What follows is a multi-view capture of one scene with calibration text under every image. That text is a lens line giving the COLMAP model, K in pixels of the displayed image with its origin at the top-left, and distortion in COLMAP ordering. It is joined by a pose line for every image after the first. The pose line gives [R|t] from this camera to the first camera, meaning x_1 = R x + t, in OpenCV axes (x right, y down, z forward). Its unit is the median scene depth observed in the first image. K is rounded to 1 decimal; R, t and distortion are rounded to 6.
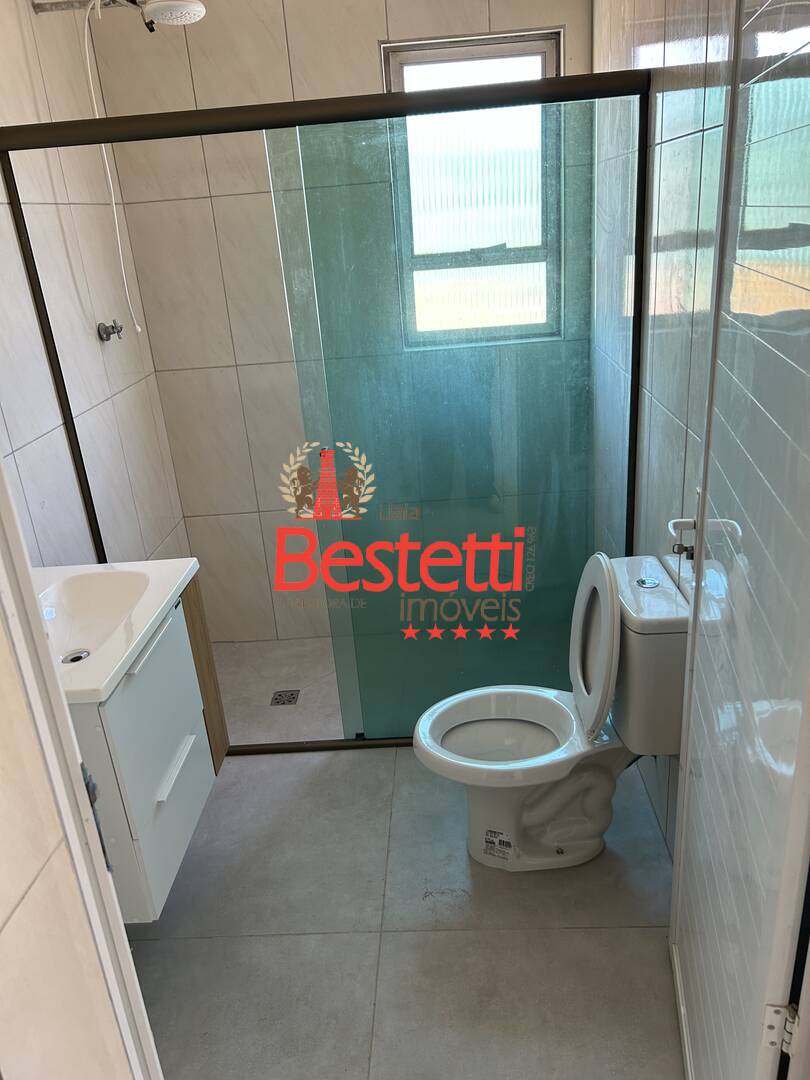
lens RADIAL K [[816.5, 0, 405.0], [0, 816.5, 540.0], [0, 0, 1]] dist [0.036891, -0.040083]
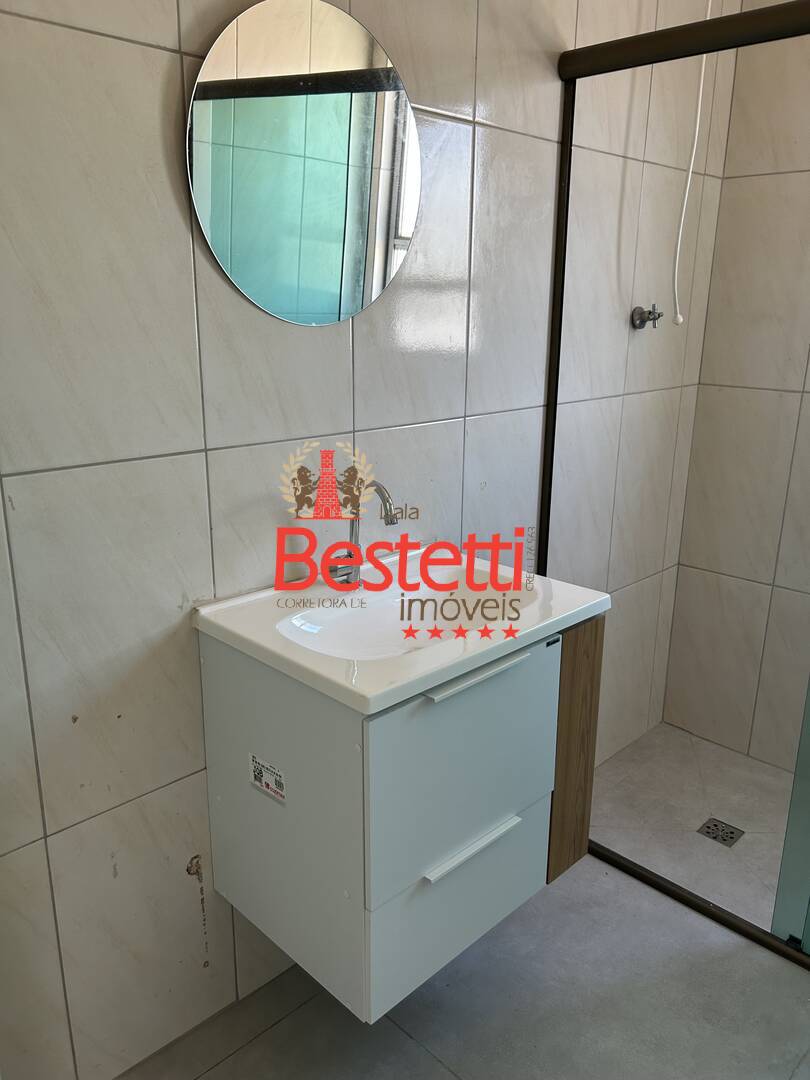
lens RADIAL K [[816.5, 0, 405.0], [0, 816.5, 540.0], [0, 0, 1]] dist [0.036891, -0.040083]
pose [[0.726665, 0.274193, -0.629901, 0.049886], [-0.318288, 0.946925, 0.045008, 0.000020], [0.608810, 0.167785, 0.775370, 0.243365]]
